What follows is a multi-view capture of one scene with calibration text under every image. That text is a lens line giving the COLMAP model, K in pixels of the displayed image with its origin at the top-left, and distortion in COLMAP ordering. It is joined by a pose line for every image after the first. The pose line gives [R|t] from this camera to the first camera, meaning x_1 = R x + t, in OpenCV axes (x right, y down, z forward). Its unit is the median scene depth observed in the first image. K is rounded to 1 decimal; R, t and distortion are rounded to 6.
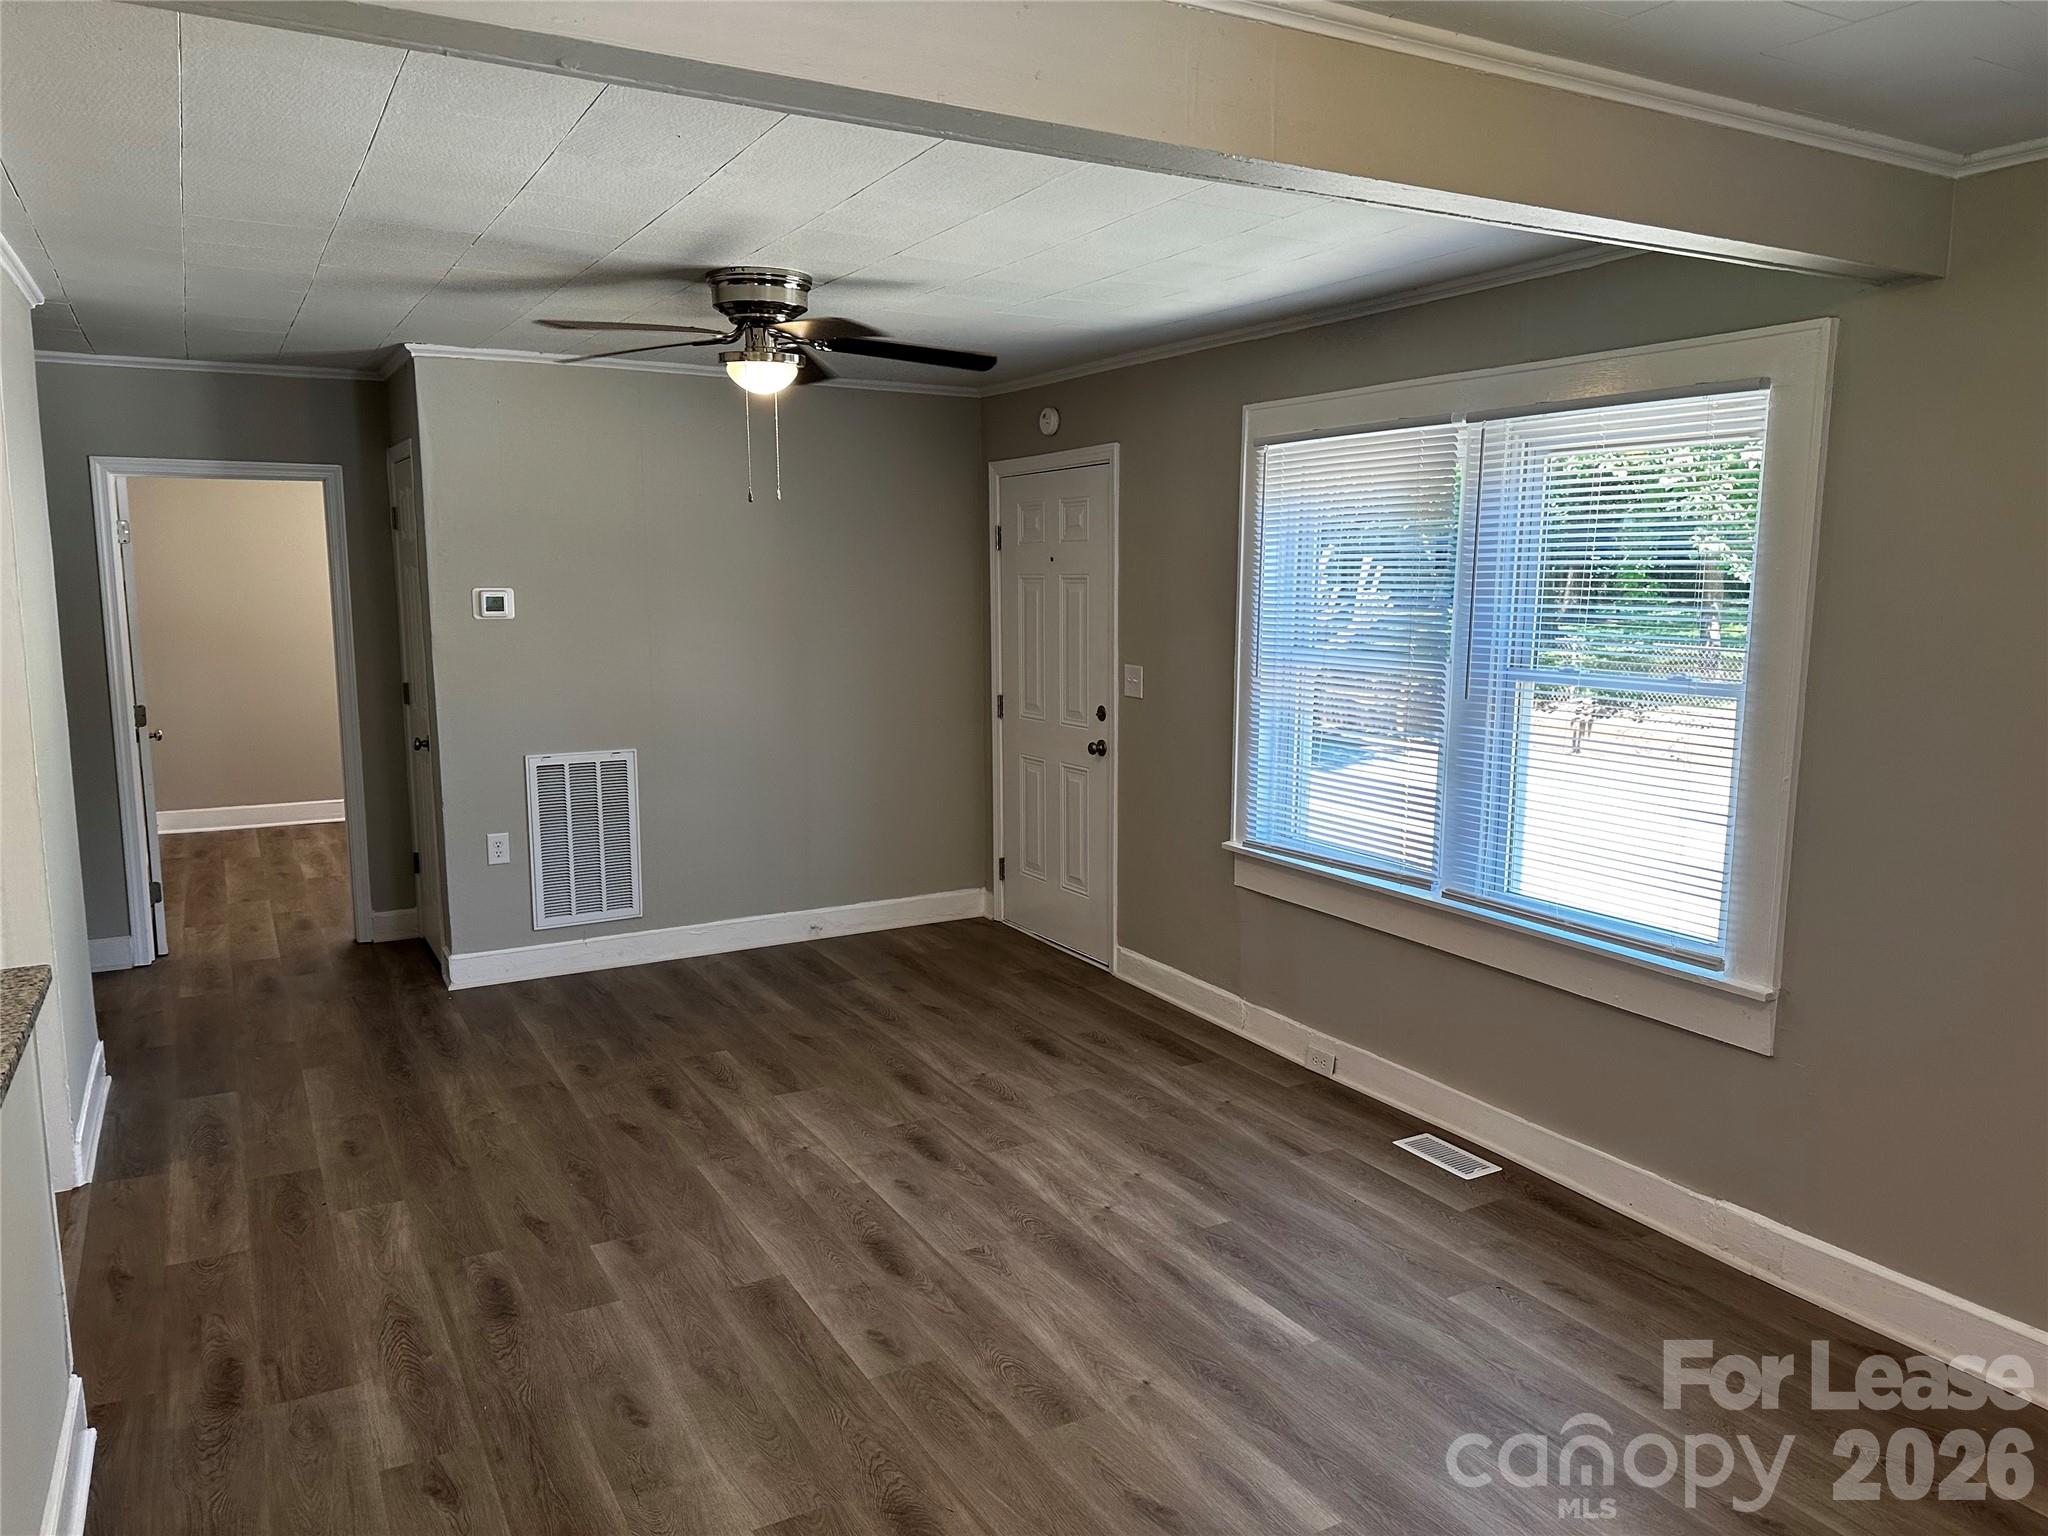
lens RADIAL K [[1421.1, 0, 1014.2], [0, 1421.1, 761.1], [0, 0, 1]] dist [0.053598, -0.065007]
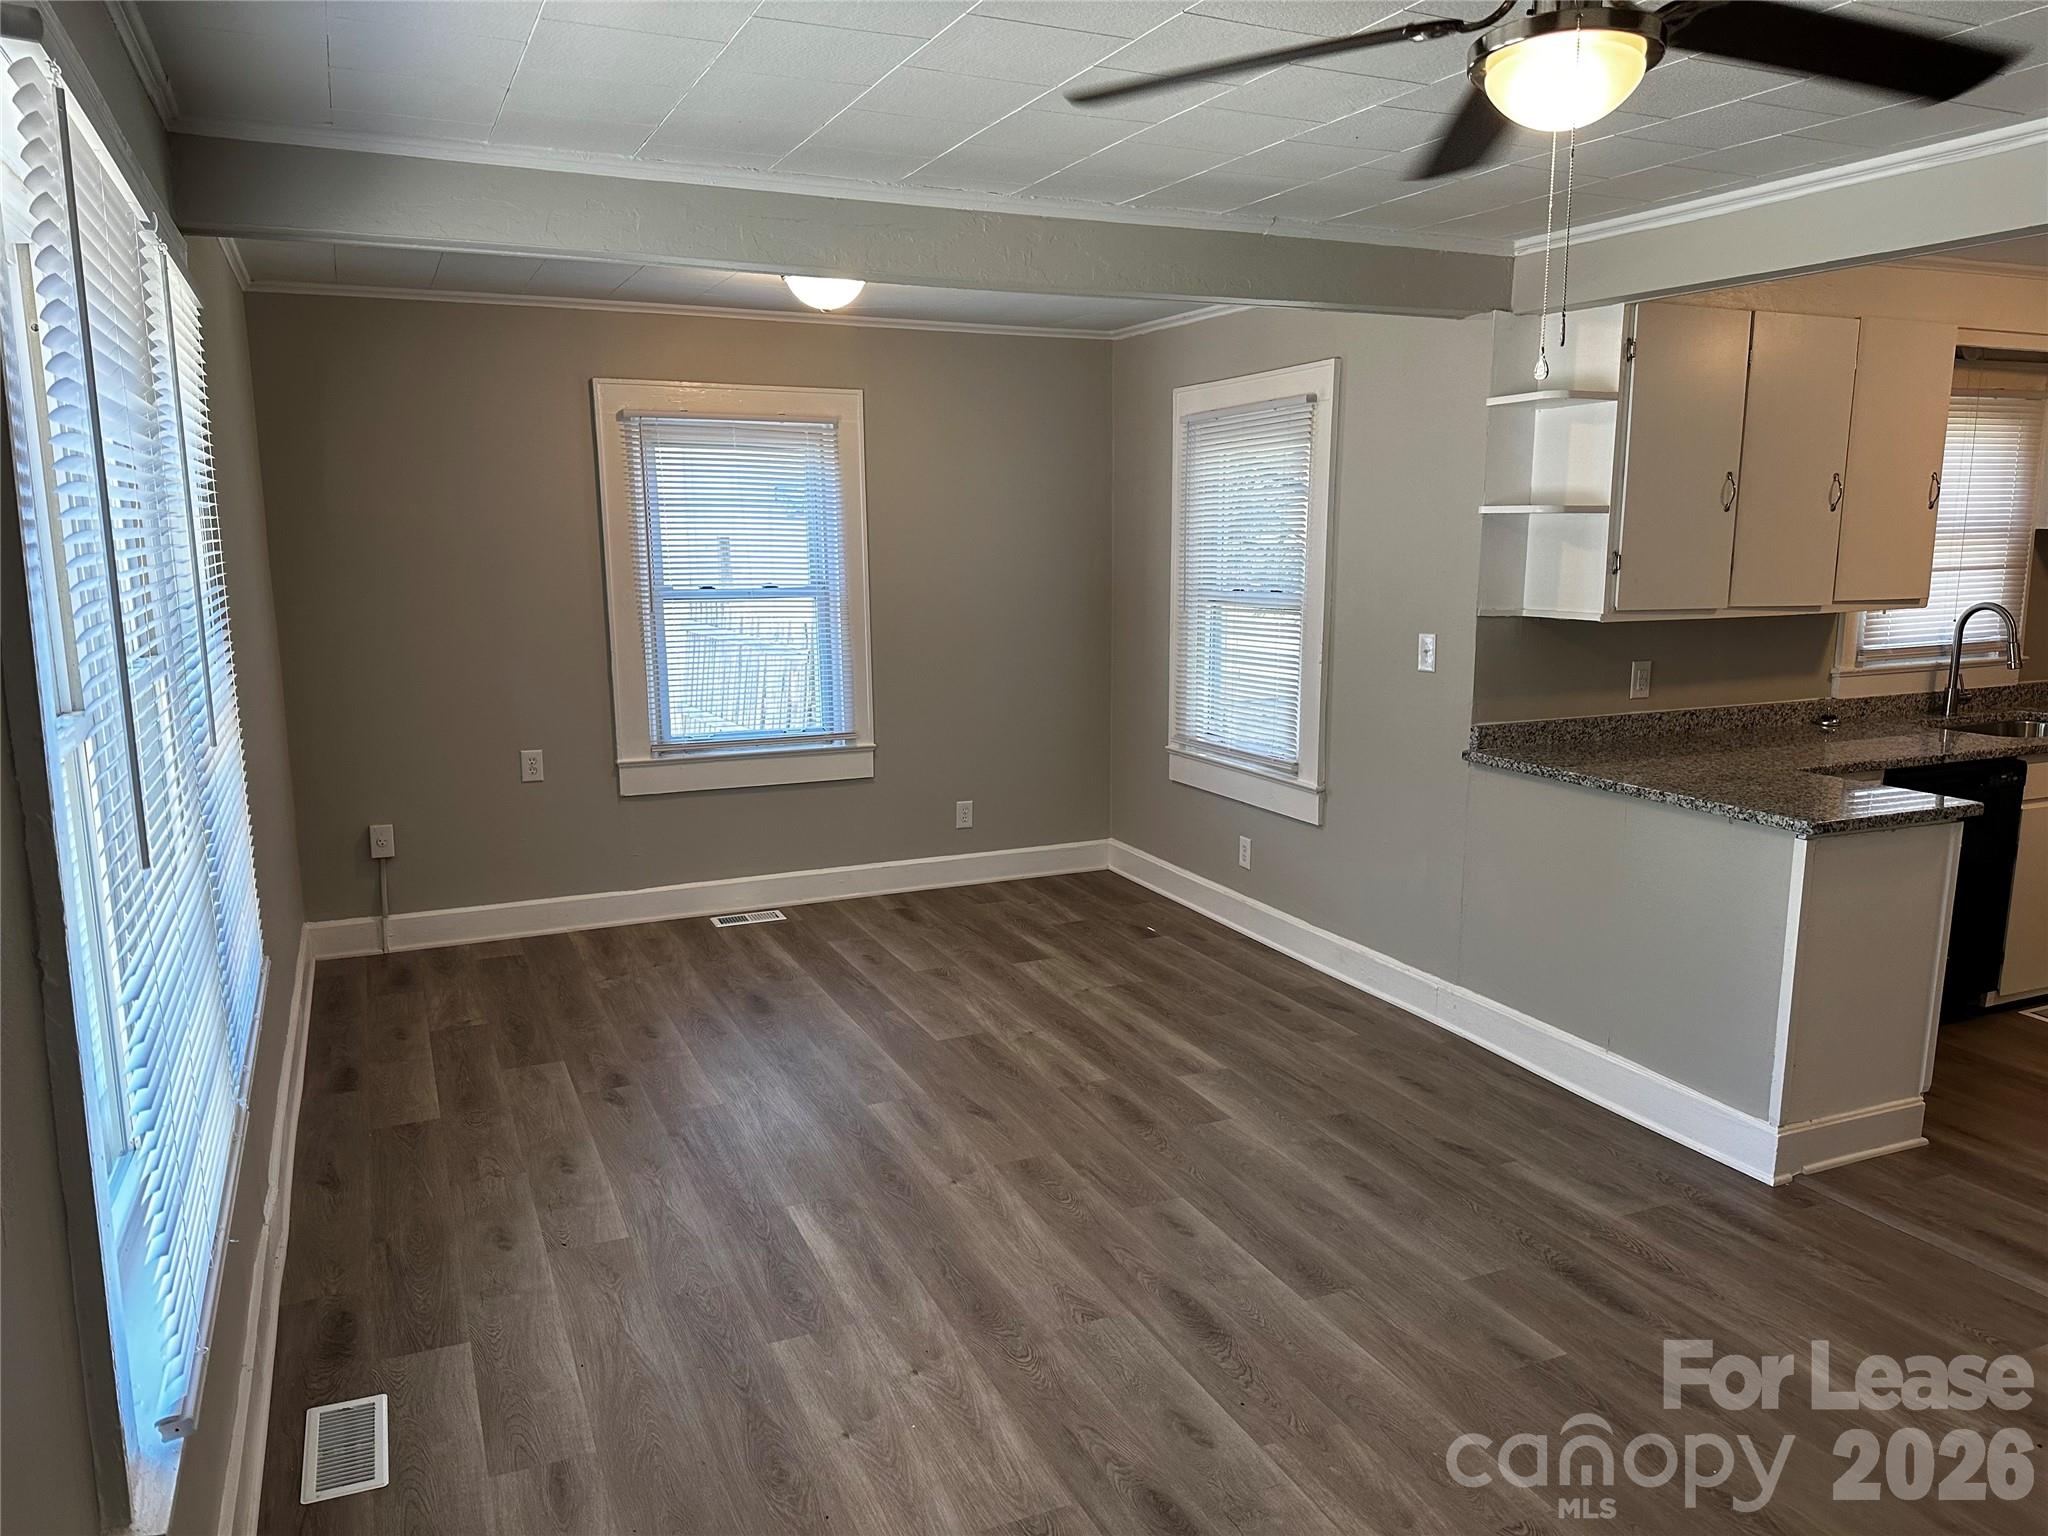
lens RADIAL K [[1421.1, 0, 1002.8], [0, 1421.1, 798.0], [0, 0, 1]] dist [0.053598, -0.065007]
pose [[-0.995762, -0.016996, 0.090379, -0.041169], [0.013054, 0.946702, 0.321847, -0.204497], [-0.091032, 0.321663, -0.942468, 1.535826]]
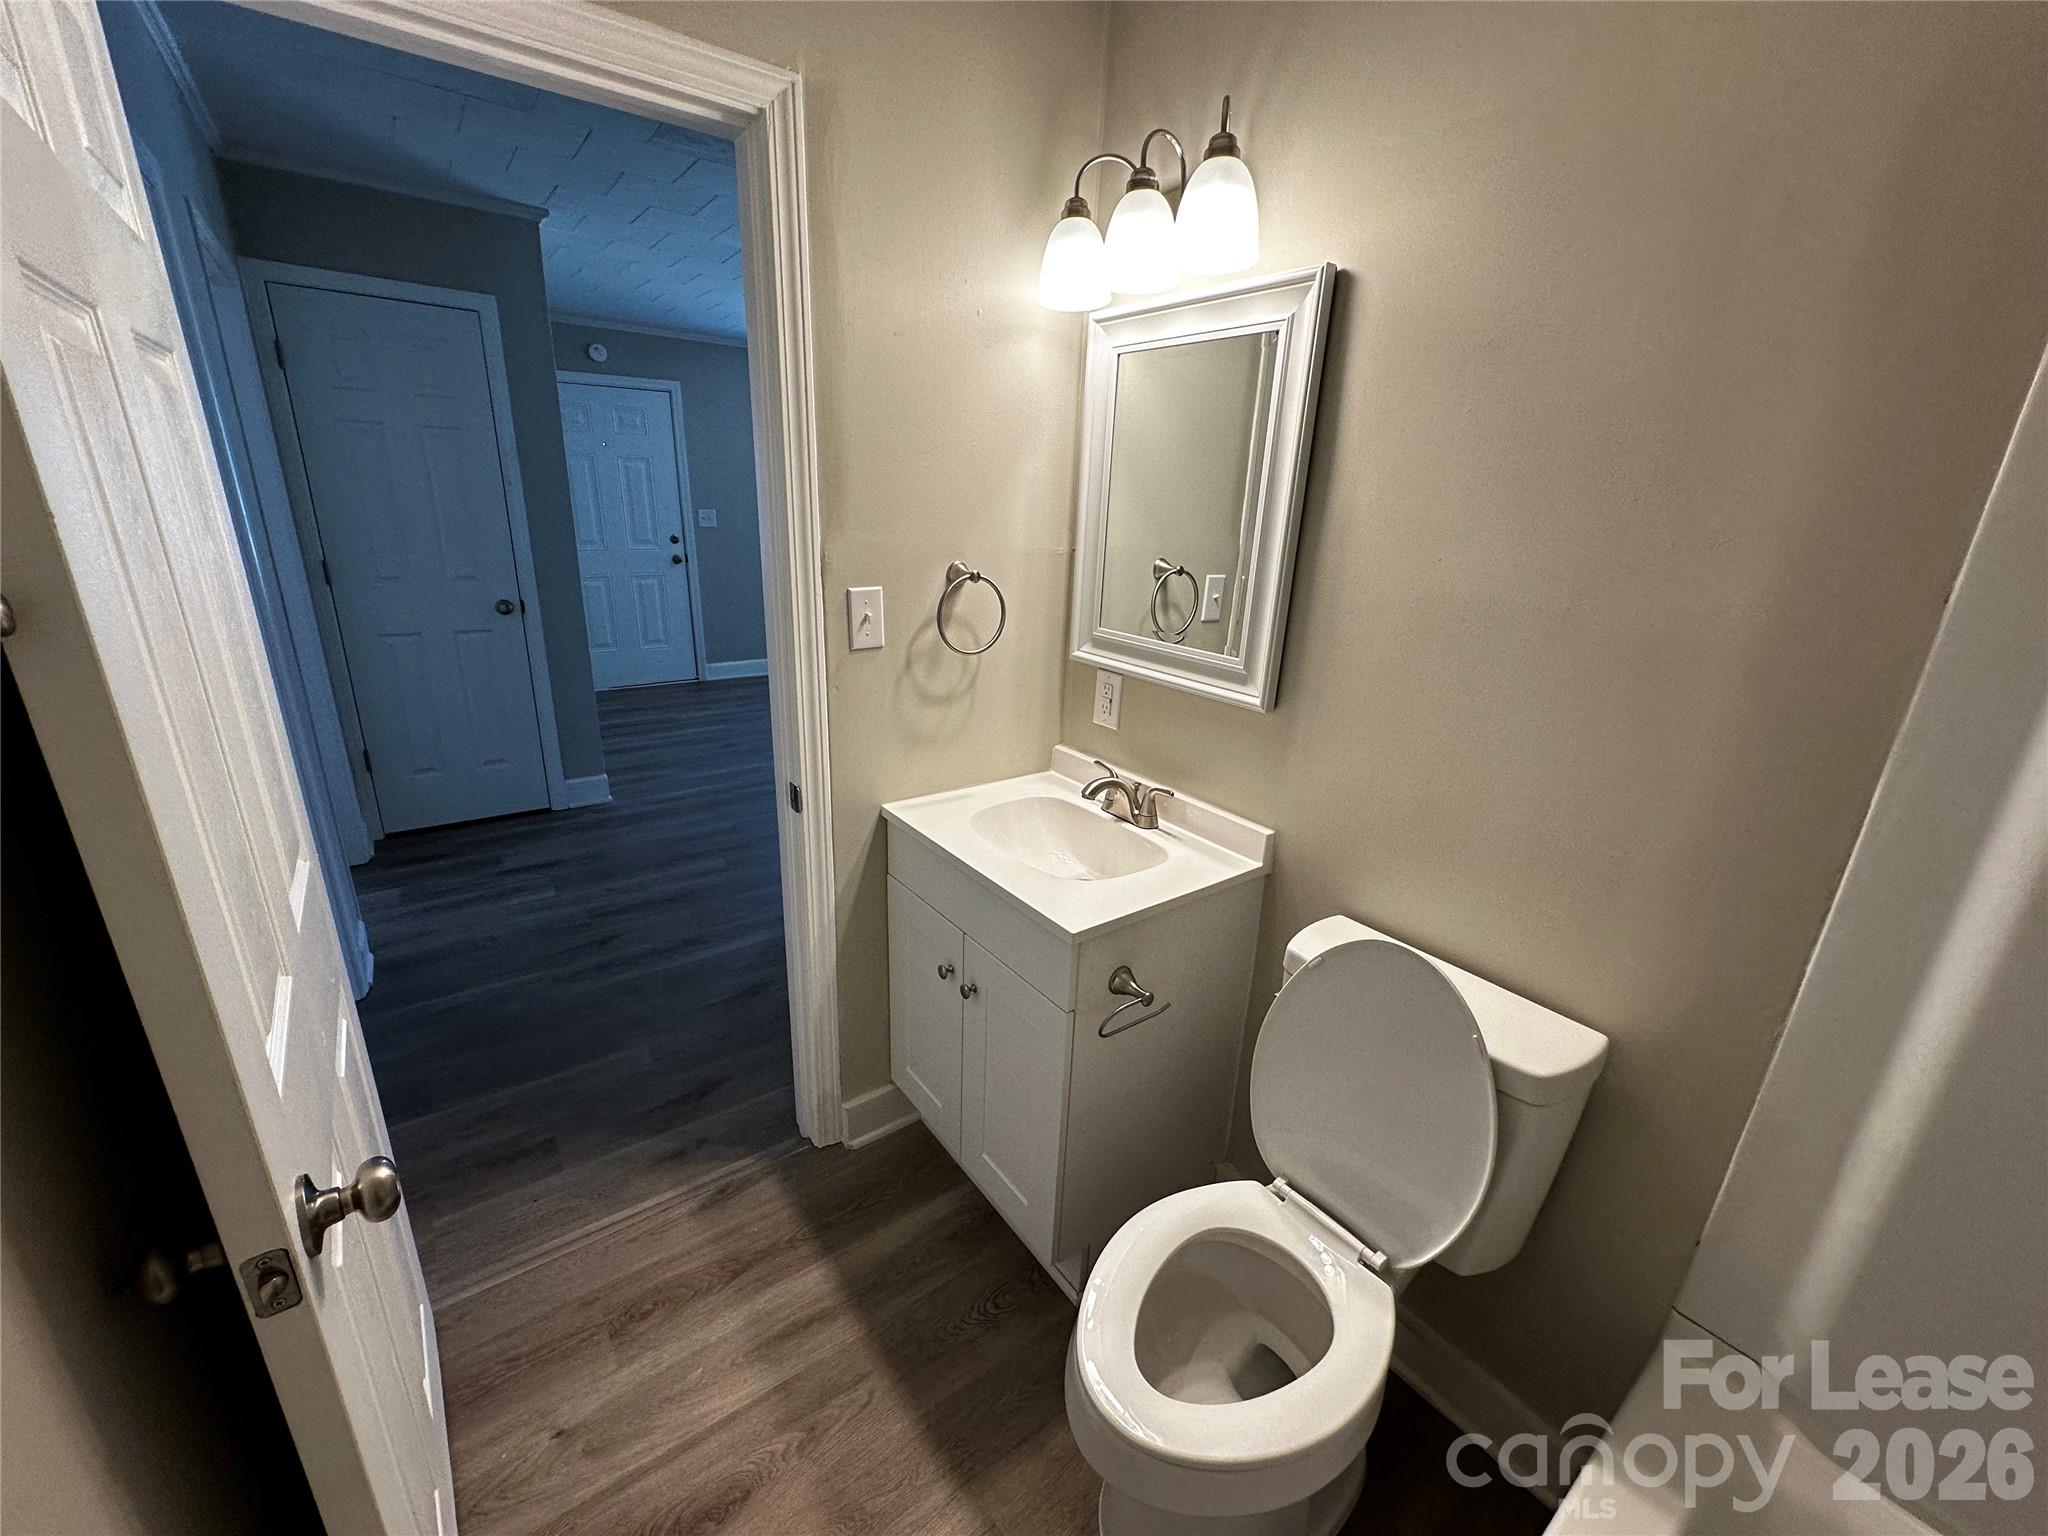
lens RADIAL K [[820.9, 0, 1023.7], [0, 820.9, 769.9], [0, 0, 1]] dist [-0.000057, 0.001699]
pose [[-0.137670, -0.322956, 0.936347, -1.579846], [0.107238, 0.934932, 0.338235, -0.095932], [-0.984656, 0.146977, -0.094079, 1.043519]]
